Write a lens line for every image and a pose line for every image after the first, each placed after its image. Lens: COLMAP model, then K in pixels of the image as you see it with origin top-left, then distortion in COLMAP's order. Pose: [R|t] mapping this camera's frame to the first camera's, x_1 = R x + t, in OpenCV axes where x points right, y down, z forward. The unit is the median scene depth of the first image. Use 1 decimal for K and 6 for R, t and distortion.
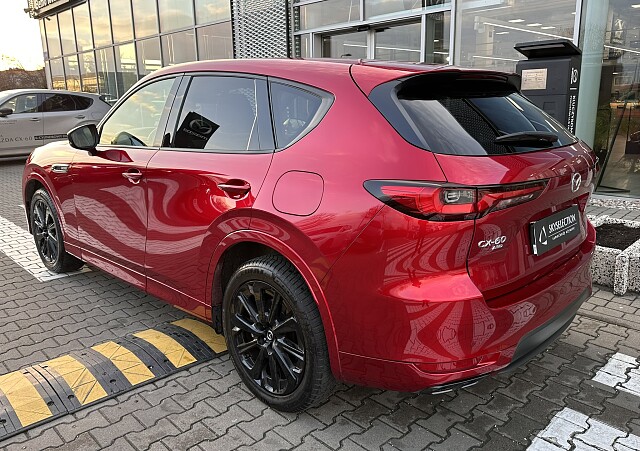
lens RADIAL K [[523.4, 0, 326.0], [0, 523.4, 224.9], [0, 0, 1]] dist [0.047787, -0.058870]
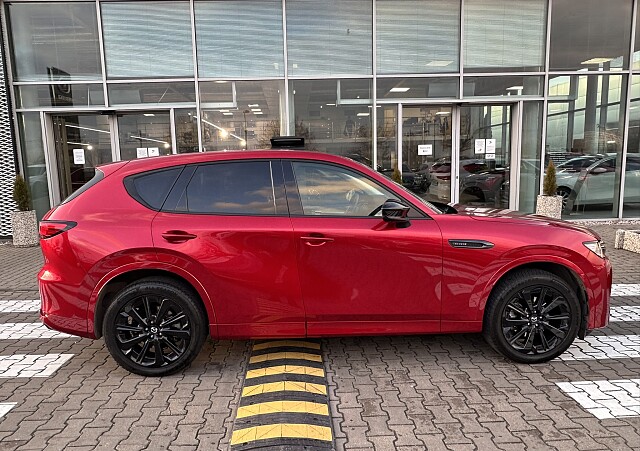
lens RADIAL K [[450.9, 0, 315.9], [0, 450.9, 226.4], [0, 0, 1]] dist [-0.013877, 0.013516]
pose [[0.650470, -0.107038, 0.751952, -0.579757], [0.185706, 0.982385, -0.020804, -0.033643], [-0.736479, 0.153175, 0.658890, 0.072927]]
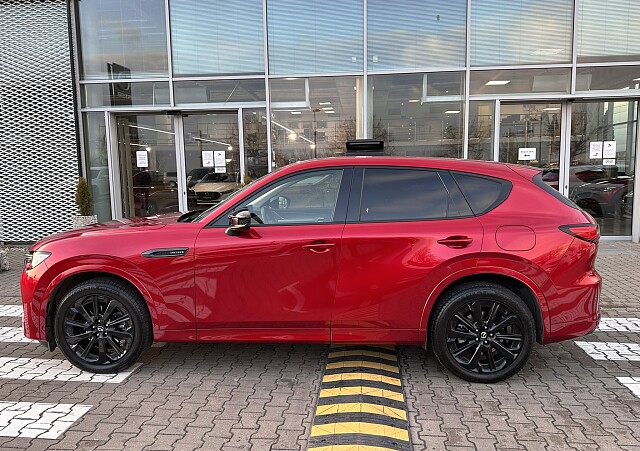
lens RADIAL K [[523.4, 0, 320.9], [0, 523.4, 231.0], [0, 0, 1]] dist [0.047787, -0.058870]
pose [[0.747814, -0.073584, 0.659818, -0.625092], [0.153026, 0.986183, -0.063453, -0.028206], [-0.646032, 0.148420, 0.748741, 0.045479]]
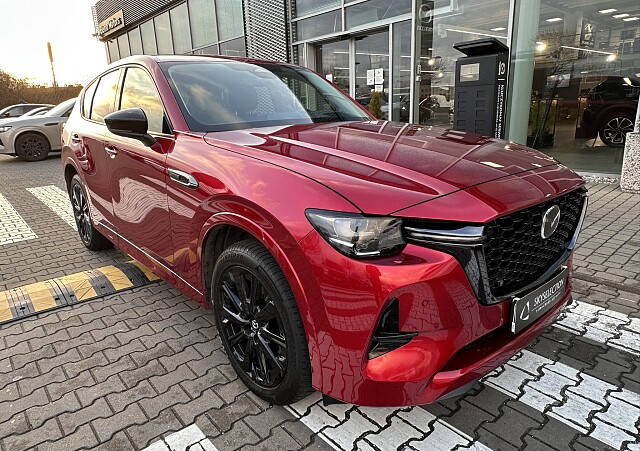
lens RADIAL K [[441.0, 0, 313.2], [0, 441.0, 223.7], [0, 0, 1]] dist [0.009755, -0.001529]
pose [[0.996424, -0.000841, -0.084493, 0.120328], [0.003278, 0.999583, 0.028705, 0.043290], [0.084434, -0.028879, 0.996011, -0.060214]]
